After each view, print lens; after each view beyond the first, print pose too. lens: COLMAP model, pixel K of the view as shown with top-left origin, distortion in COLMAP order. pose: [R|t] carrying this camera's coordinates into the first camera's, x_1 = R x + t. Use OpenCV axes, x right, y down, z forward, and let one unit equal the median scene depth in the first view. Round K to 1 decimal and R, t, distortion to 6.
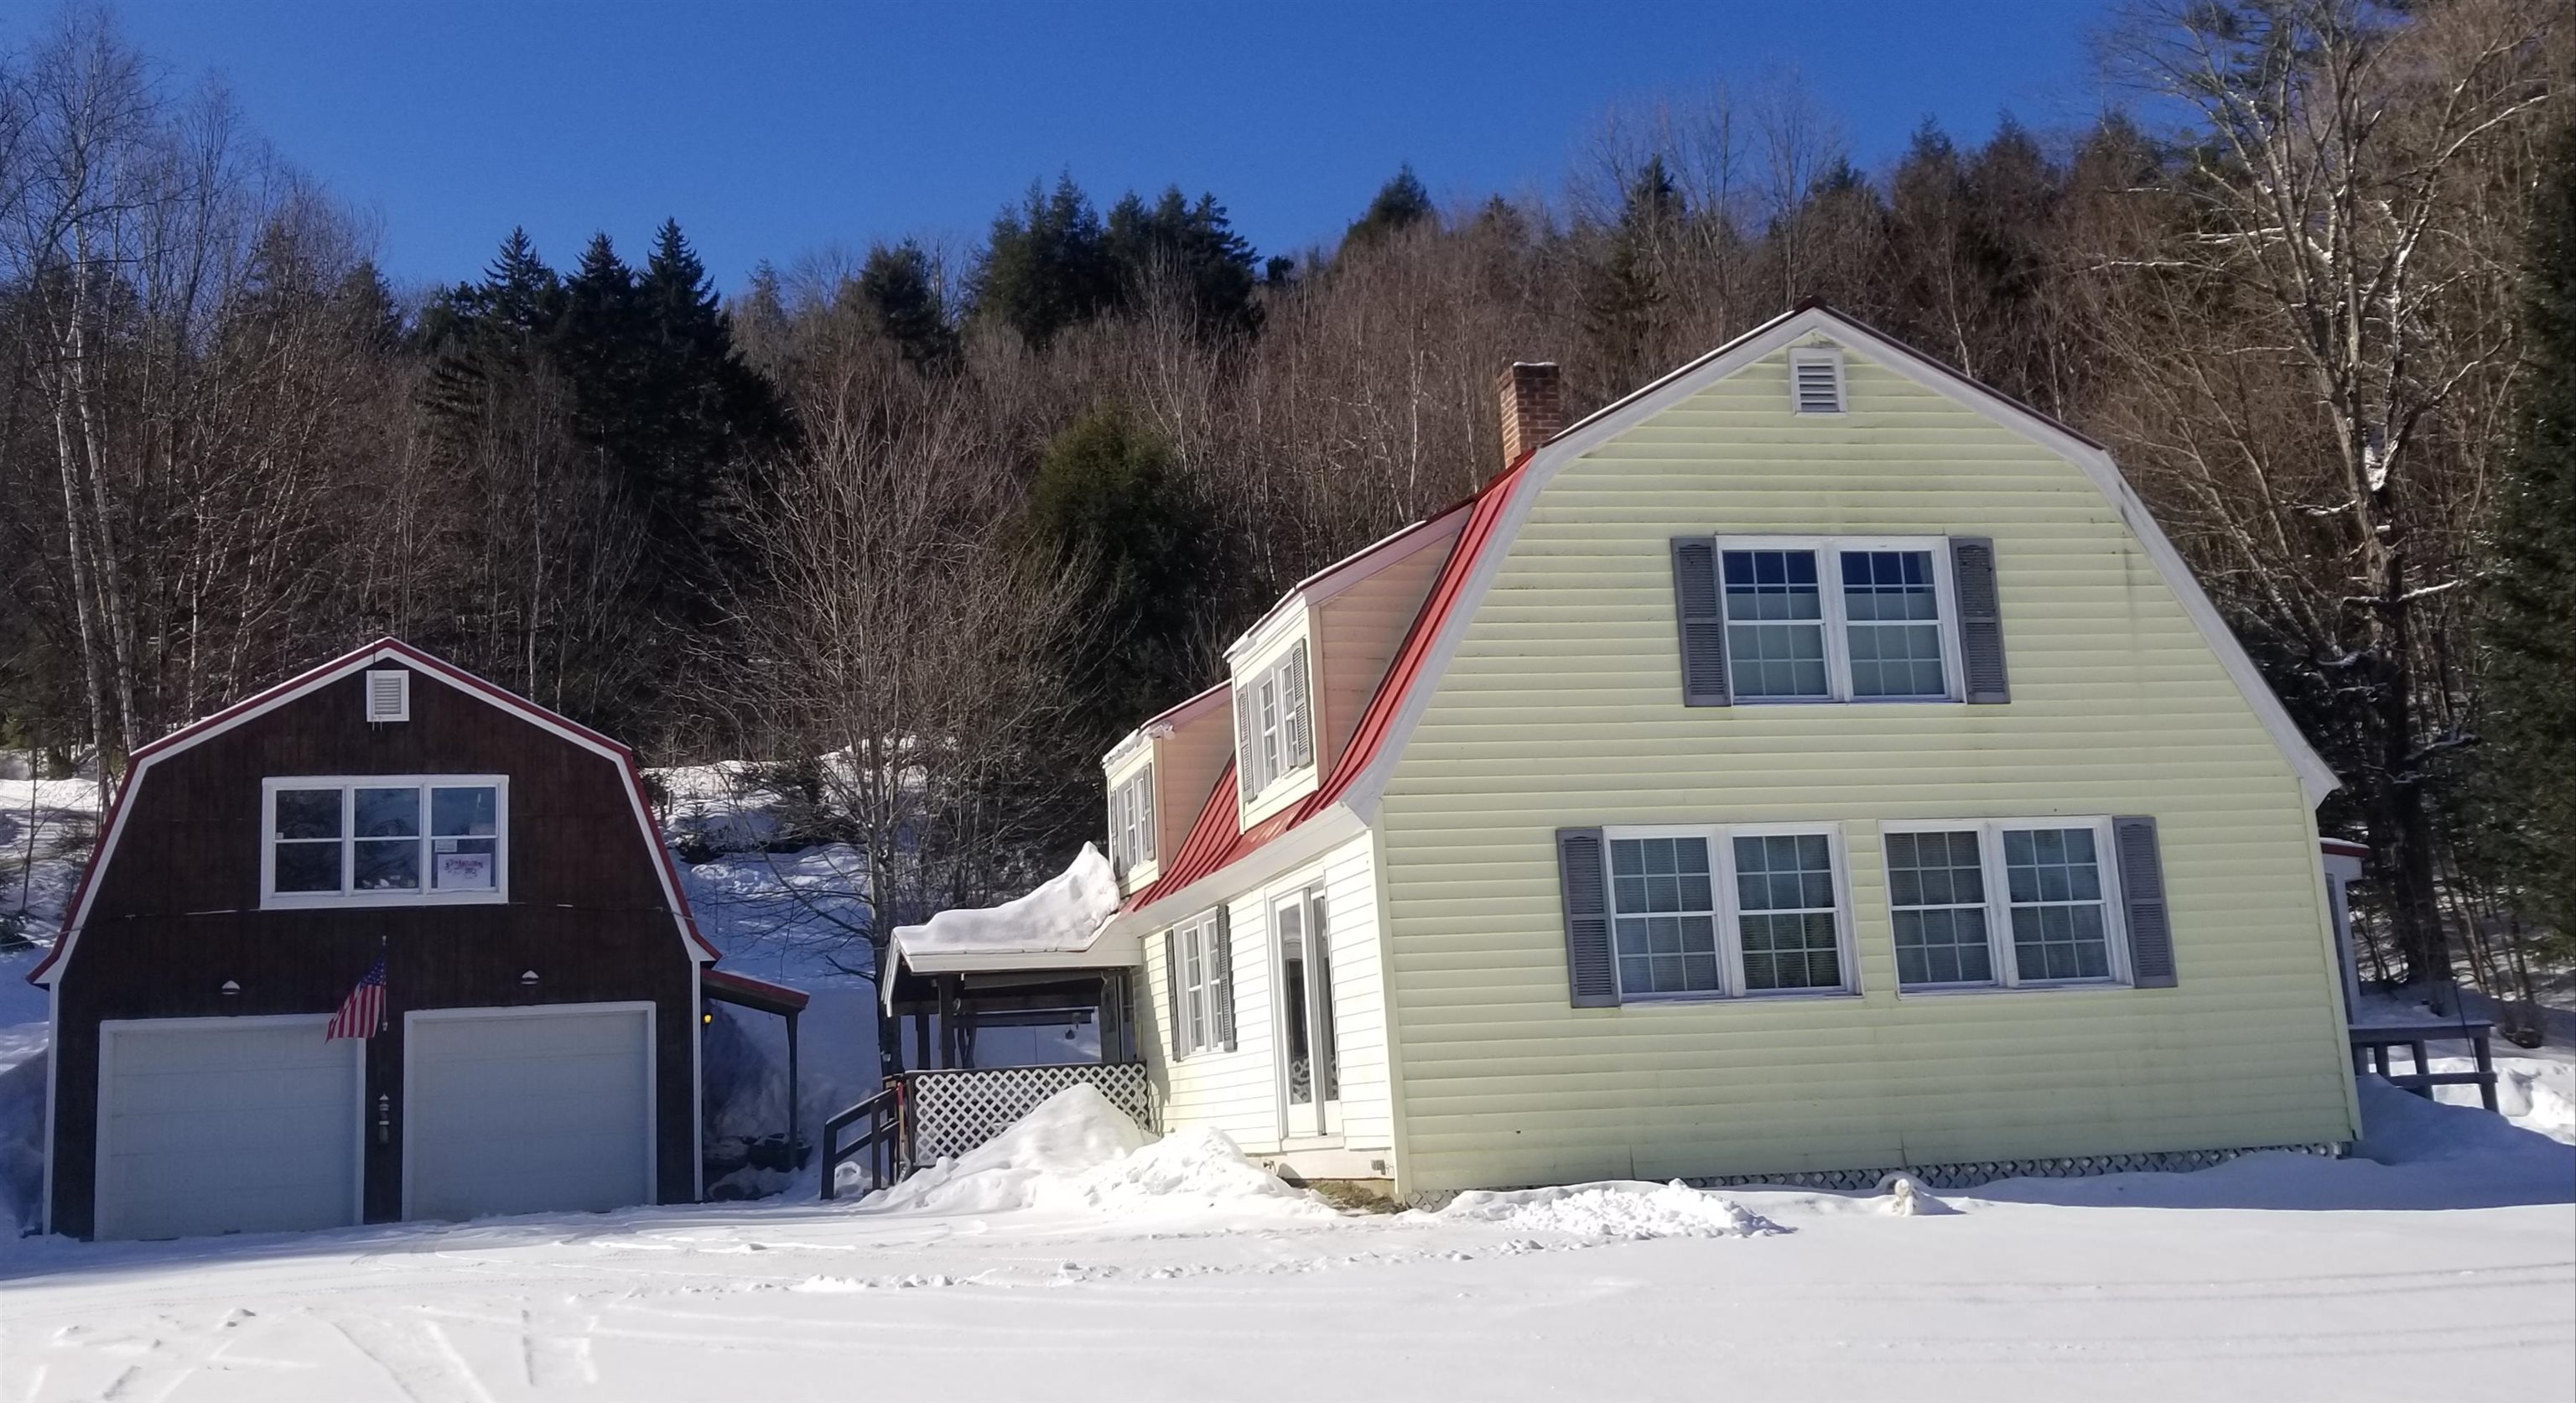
lens RADIAL K [[2399.8, 0, 1284.1], [0, 2399.8, 743.0], [0, 0, 1]] dist [0.110557, -0.189058]
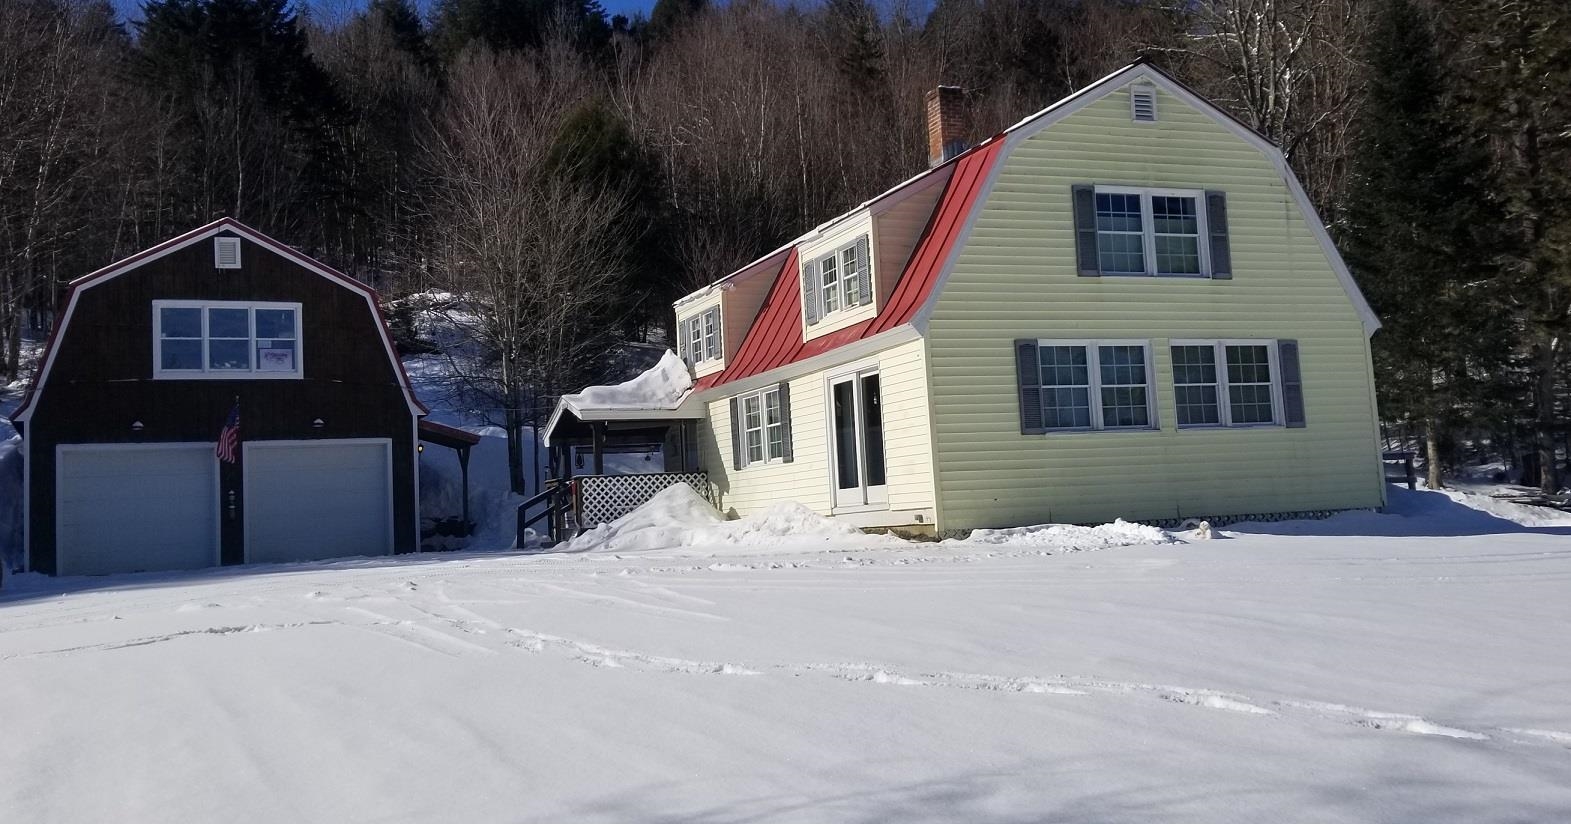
lens RADIAL K [[1409.4, 0, 785.5], [0, 1409.4, 412.0], [0, 0, 1]] dist [0.109158, -0.187090]
pose [[0.984550, 0.012458, 0.174662, -0.211943], [-0.024504, 0.997453, 0.066981, 0.018860], [-0.173383, -0.070226, 0.982348, -0.044462]]
